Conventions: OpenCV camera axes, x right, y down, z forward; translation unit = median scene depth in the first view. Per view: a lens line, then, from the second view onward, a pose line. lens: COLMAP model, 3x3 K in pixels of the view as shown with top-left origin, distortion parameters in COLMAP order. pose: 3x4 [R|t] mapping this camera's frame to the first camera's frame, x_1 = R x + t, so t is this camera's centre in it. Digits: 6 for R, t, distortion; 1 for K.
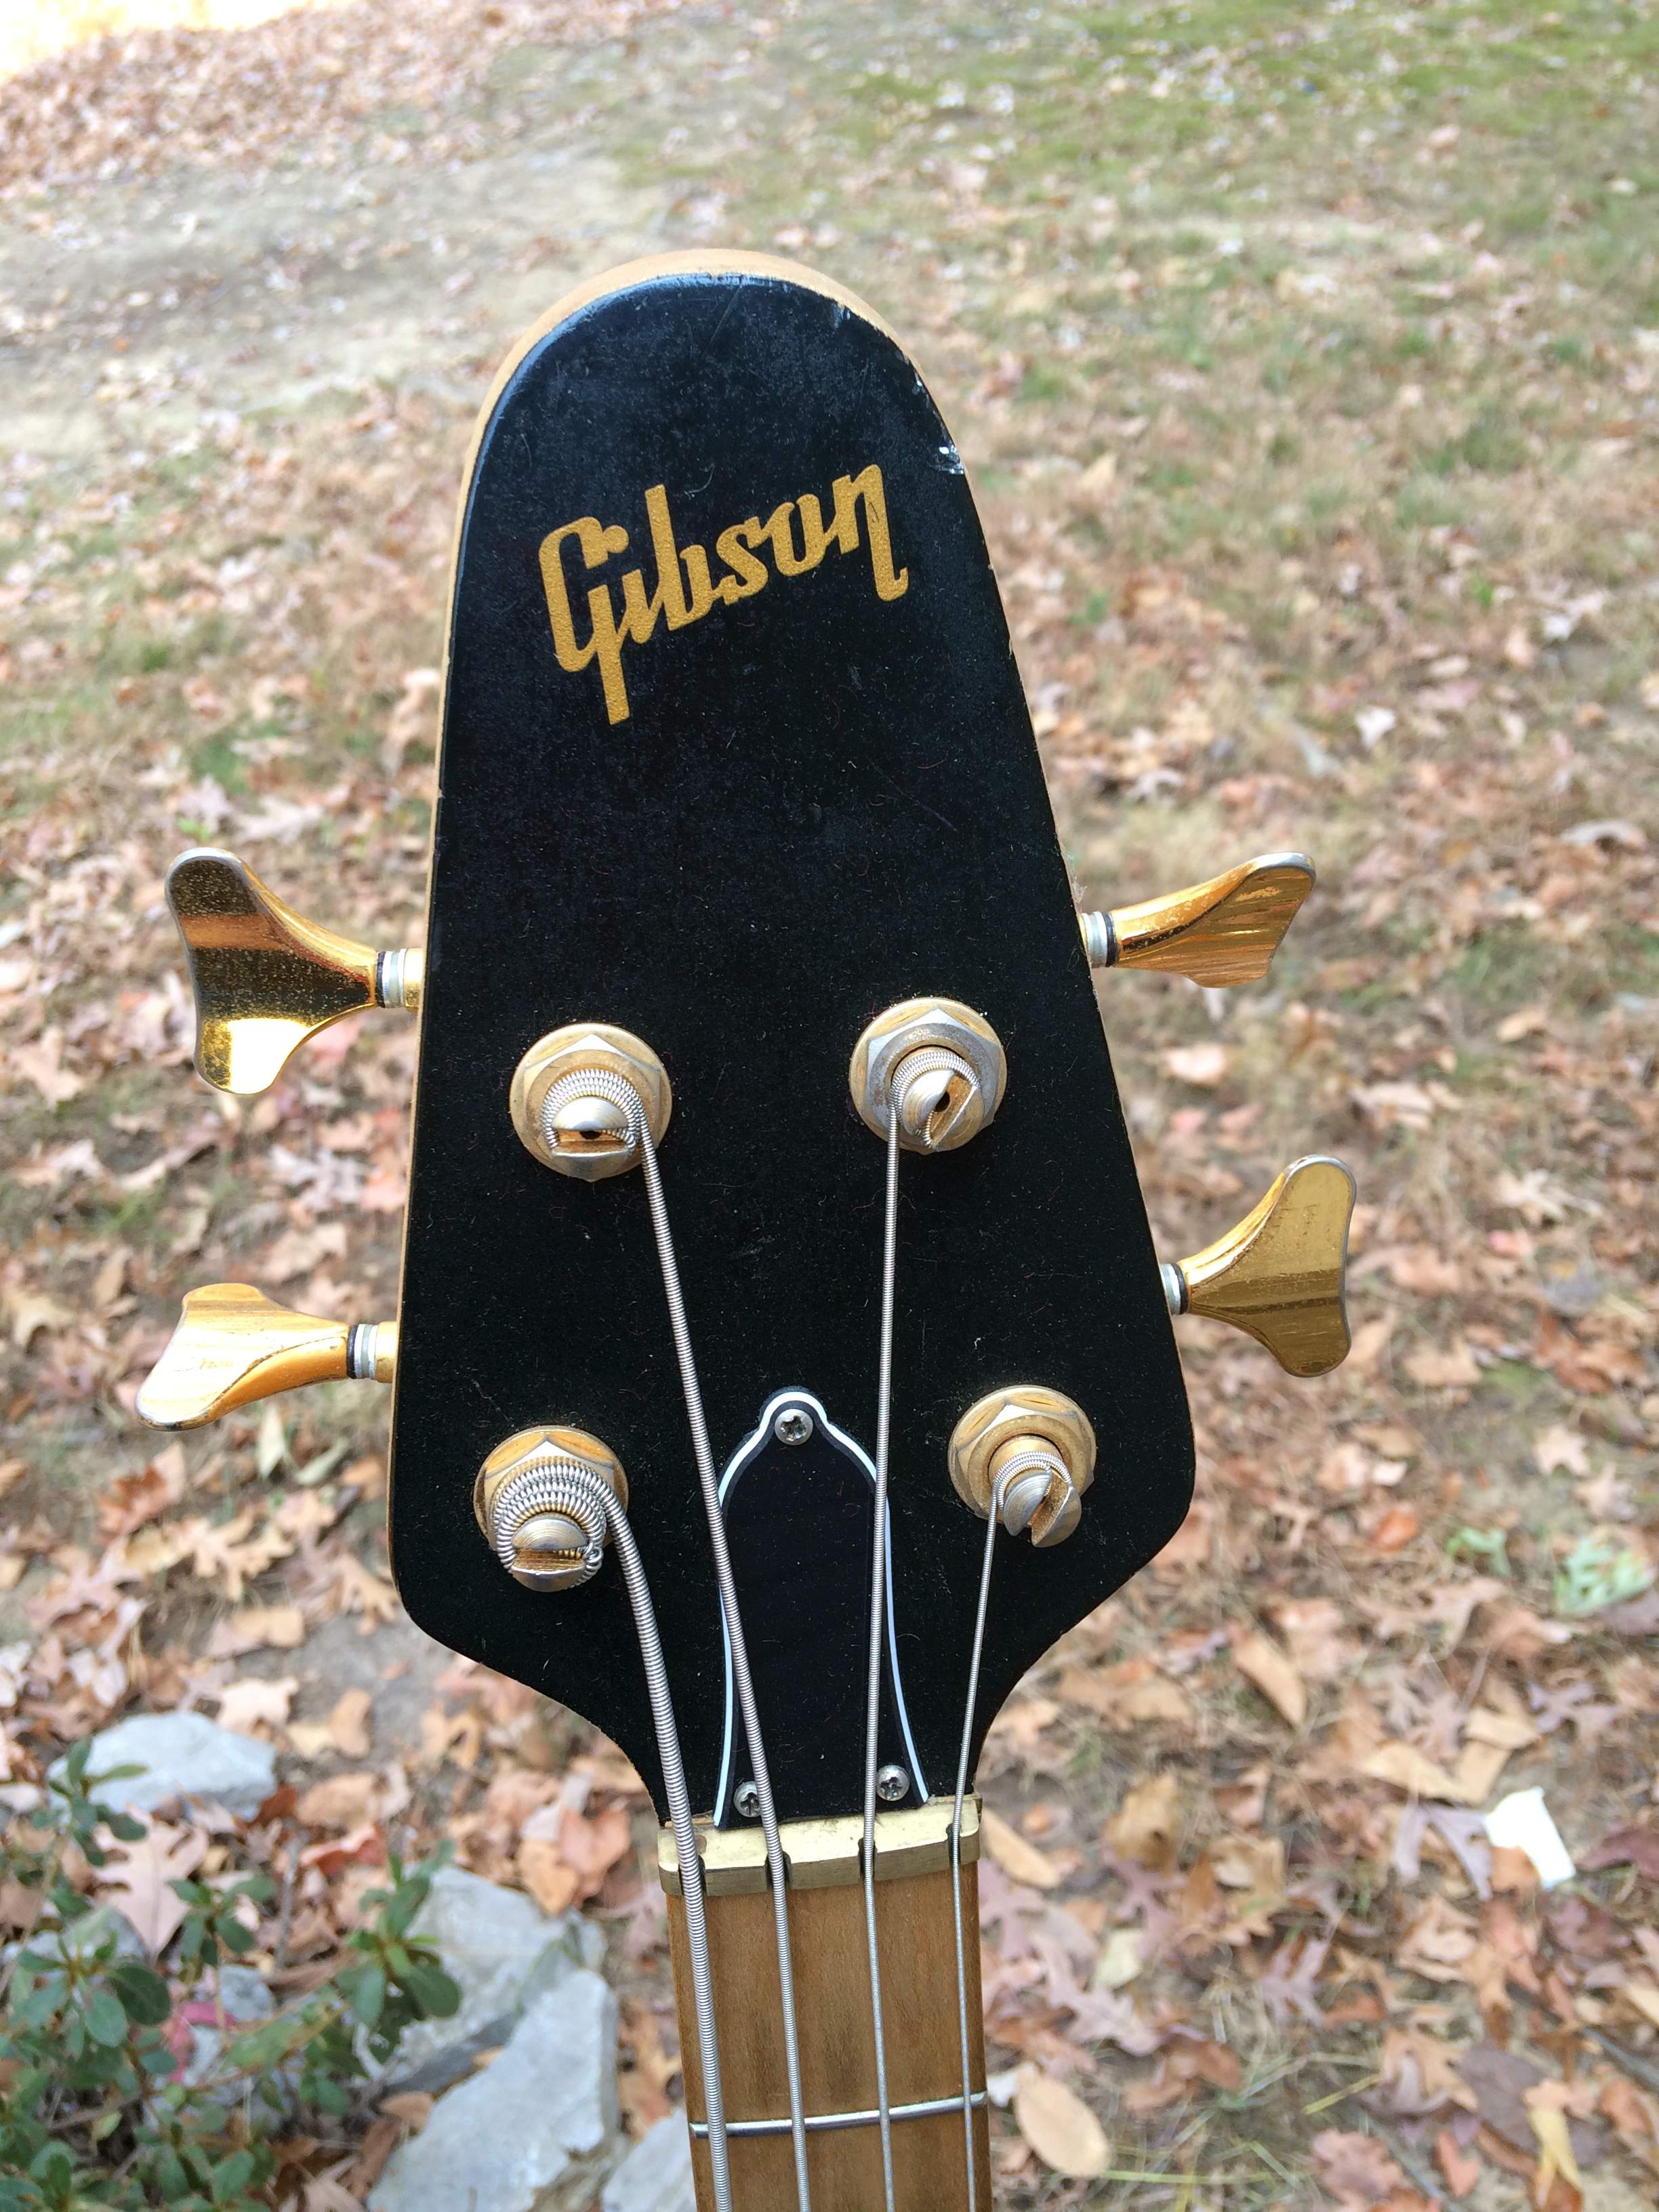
lens RADIAL K [[1875.5, 0, 829.5], [0, 1875.5, 1106.0], [0, 0, 1]] dist [0.118289, -0.190611]
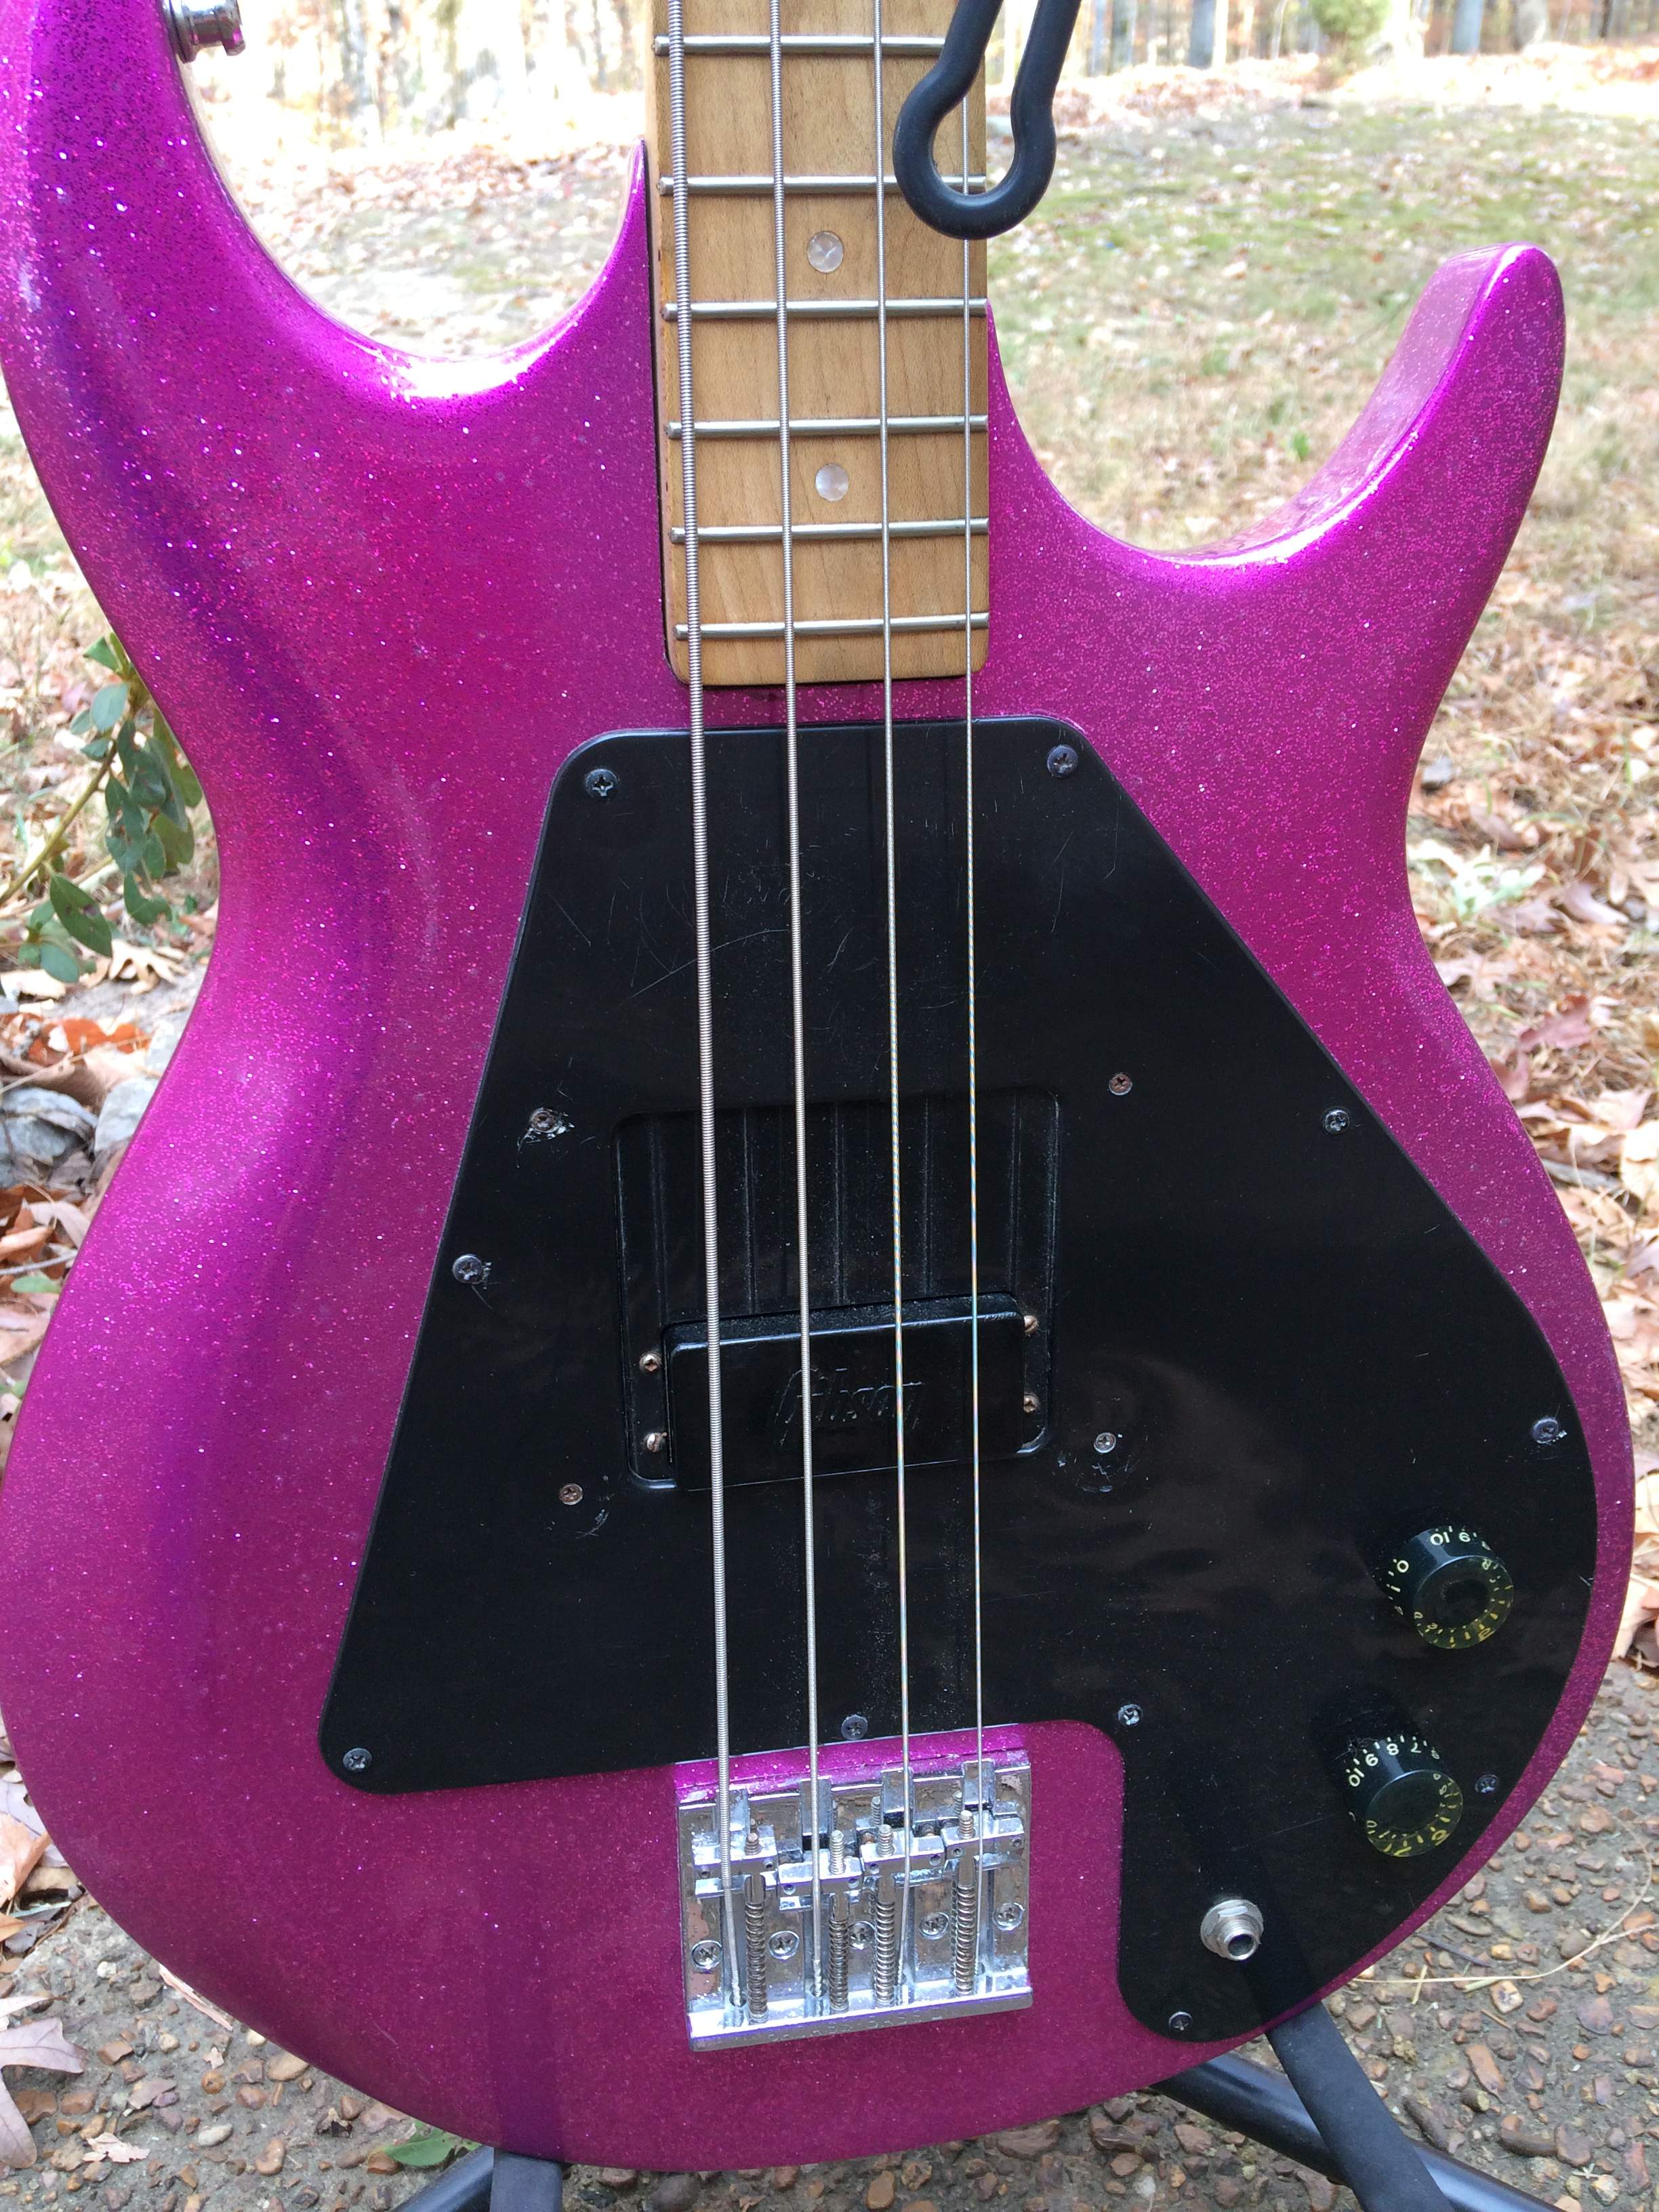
lens RADIAL K [[1867.5, 0, 818.9], [0, 1867.5, 1151.8], [0, 0, 1]] dist [0.089375, -0.140831]
pose [[0.996761, -0.001778, 0.080397, 0.000563], [0.013298, 0.989635, -0.142987, 0.465690], [-0.079309, 0.143593, 0.986454, 0.115993]]
